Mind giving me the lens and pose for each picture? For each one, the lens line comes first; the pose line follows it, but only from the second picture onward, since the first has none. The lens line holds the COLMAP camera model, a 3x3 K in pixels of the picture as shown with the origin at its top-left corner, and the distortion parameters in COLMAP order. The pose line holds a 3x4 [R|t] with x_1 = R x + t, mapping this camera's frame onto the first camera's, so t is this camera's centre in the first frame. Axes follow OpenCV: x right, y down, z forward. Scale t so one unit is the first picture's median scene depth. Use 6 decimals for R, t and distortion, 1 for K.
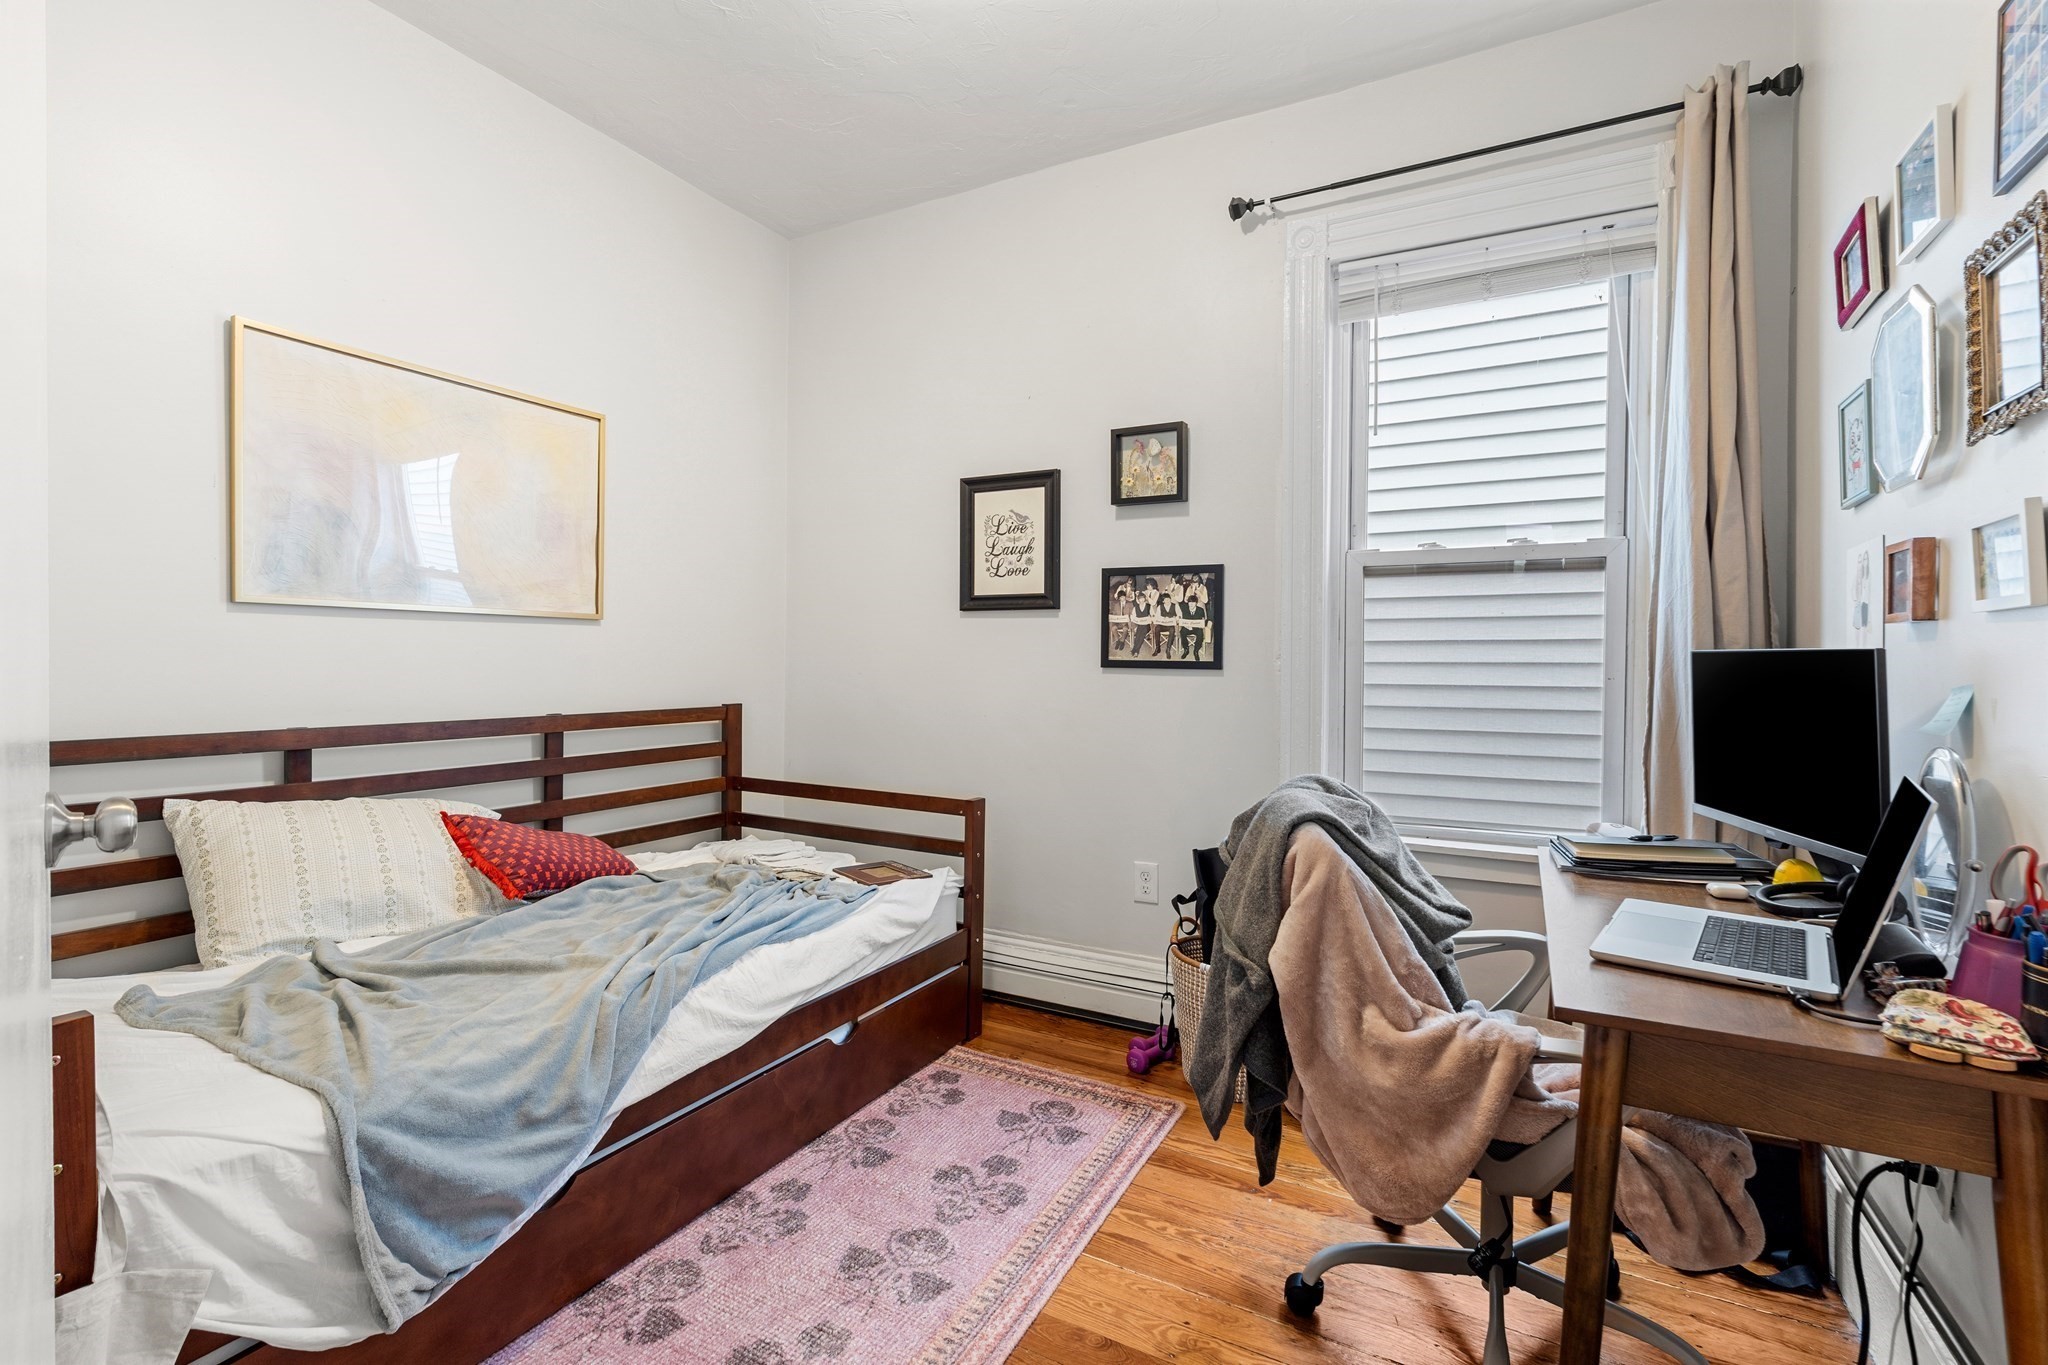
lens RADIAL K [[961.4, 0, 1021.9], [0, 961.4, 647.7], [0, 0, 1]] dist [-0.000376, 0.000137]
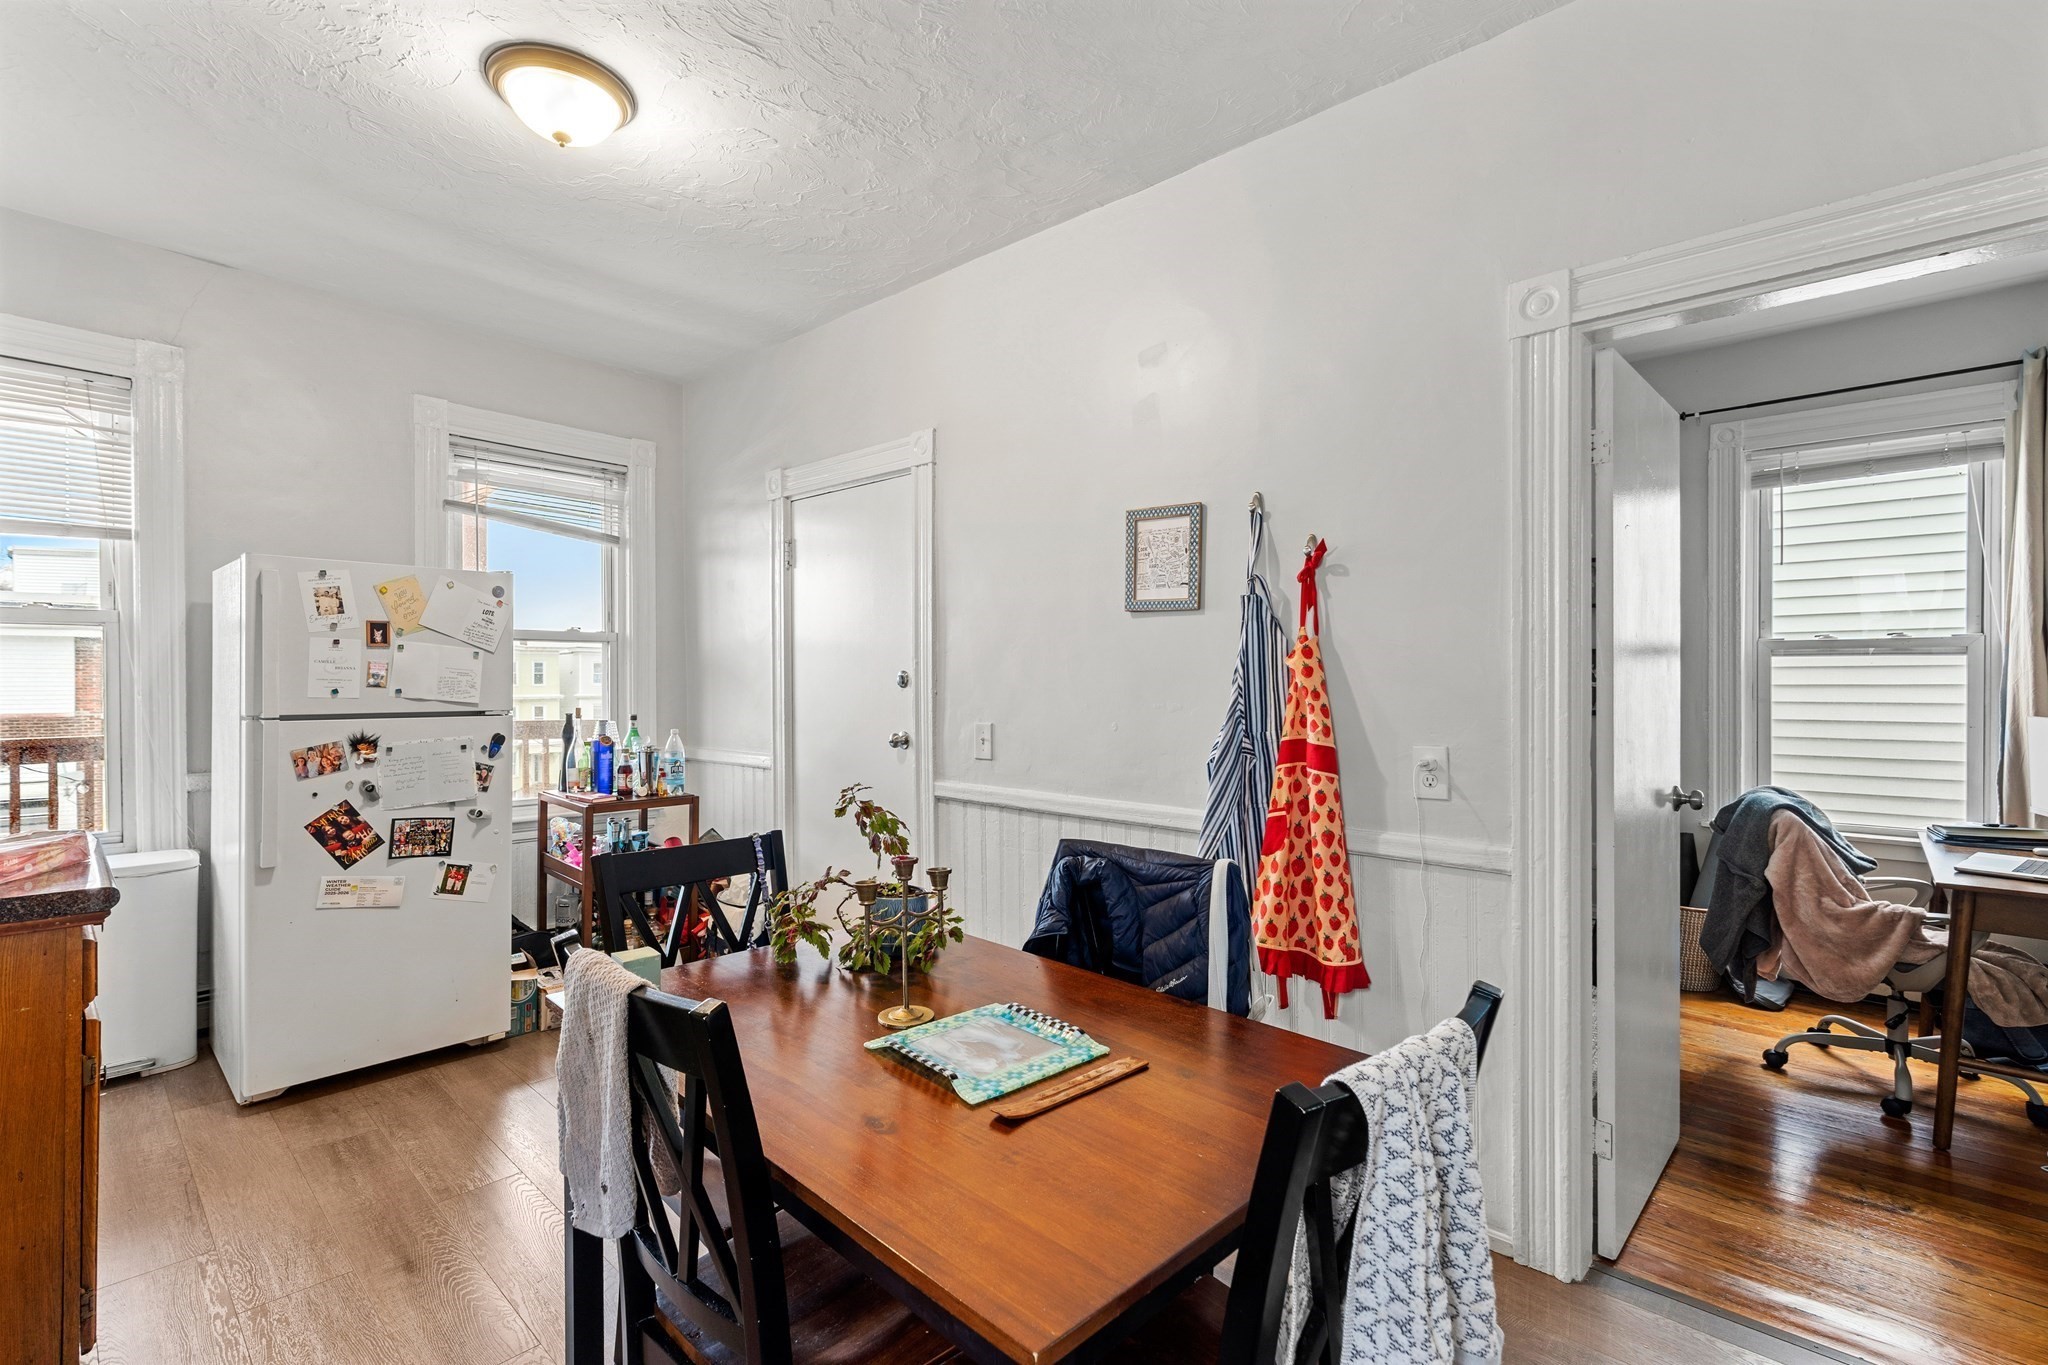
lens RADIAL K [[940.1, 0, 1019.5], [0, 940.1, 673.9], [0, 0, 1]] dist [-0.003554, 0.000613]
pose [[0.966796, -0.018666, -0.254865, -0.741211], [0.020634, 0.999774, 0.005048, -0.140875], [0.254713, -0.010139, 0.966963, -1.298454]]
